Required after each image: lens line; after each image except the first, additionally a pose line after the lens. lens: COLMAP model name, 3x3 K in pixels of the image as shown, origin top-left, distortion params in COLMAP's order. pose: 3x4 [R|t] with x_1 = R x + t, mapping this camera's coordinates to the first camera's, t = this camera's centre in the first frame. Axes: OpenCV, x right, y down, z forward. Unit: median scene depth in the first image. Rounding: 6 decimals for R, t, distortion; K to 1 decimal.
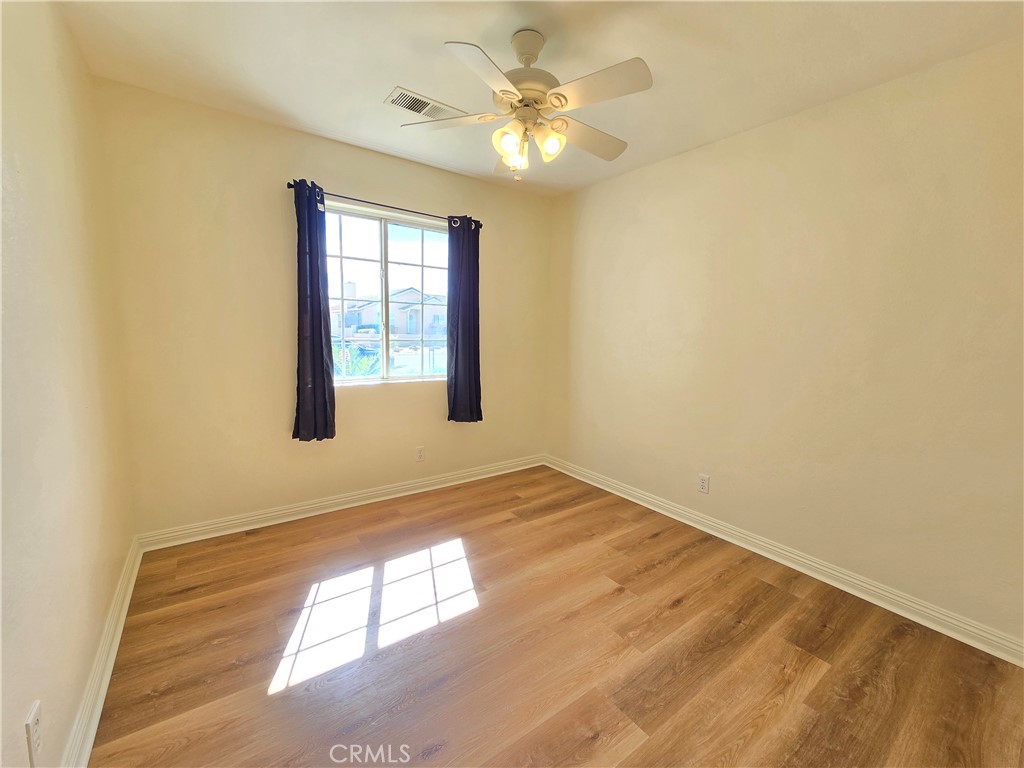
lens RADIAL K [[421.1, 0, 510.9], [0, 421.1, 377.5], [0, 0, 1]] dist [-0.001723, 0.001407]
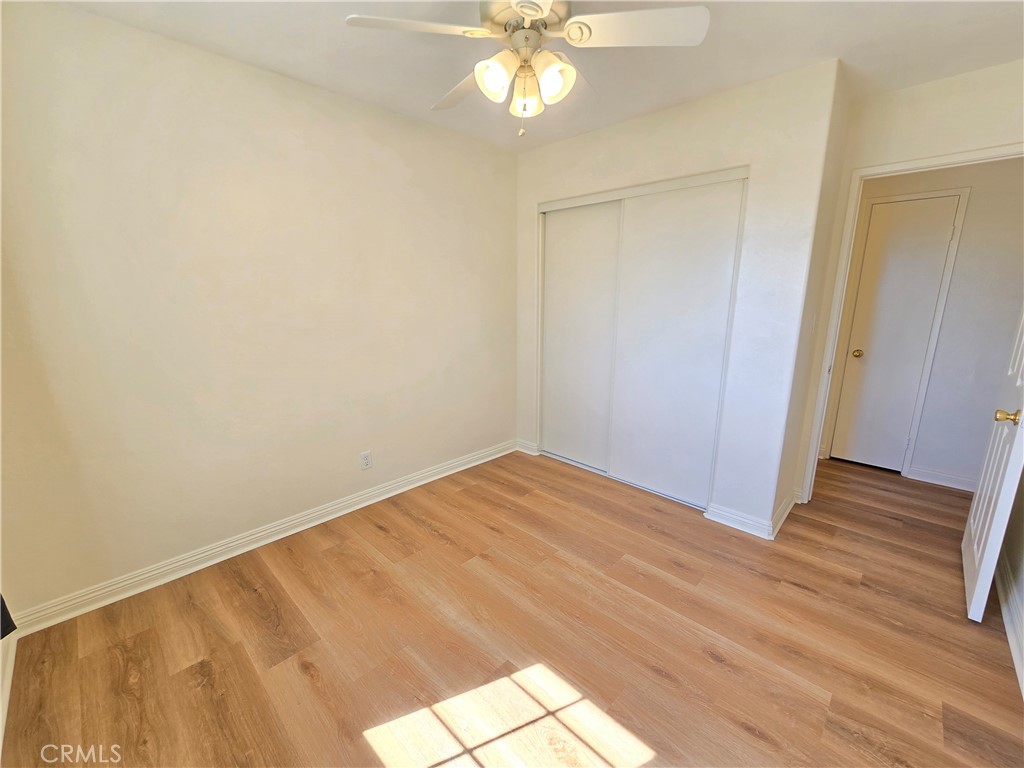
lens RADIAL K [[421.1, 0, 515.8], [0, 421.1, 381.0], [0, 0, 1]] dist [-0.001723, 0.001407]
pose [[-0.177755, -0.225154, 0.957971, -0.612968], [0.107364, 0.963226, 0.246311, -0.159848], [-0.978201, 0.146634, -0.147045, 0.919618]]
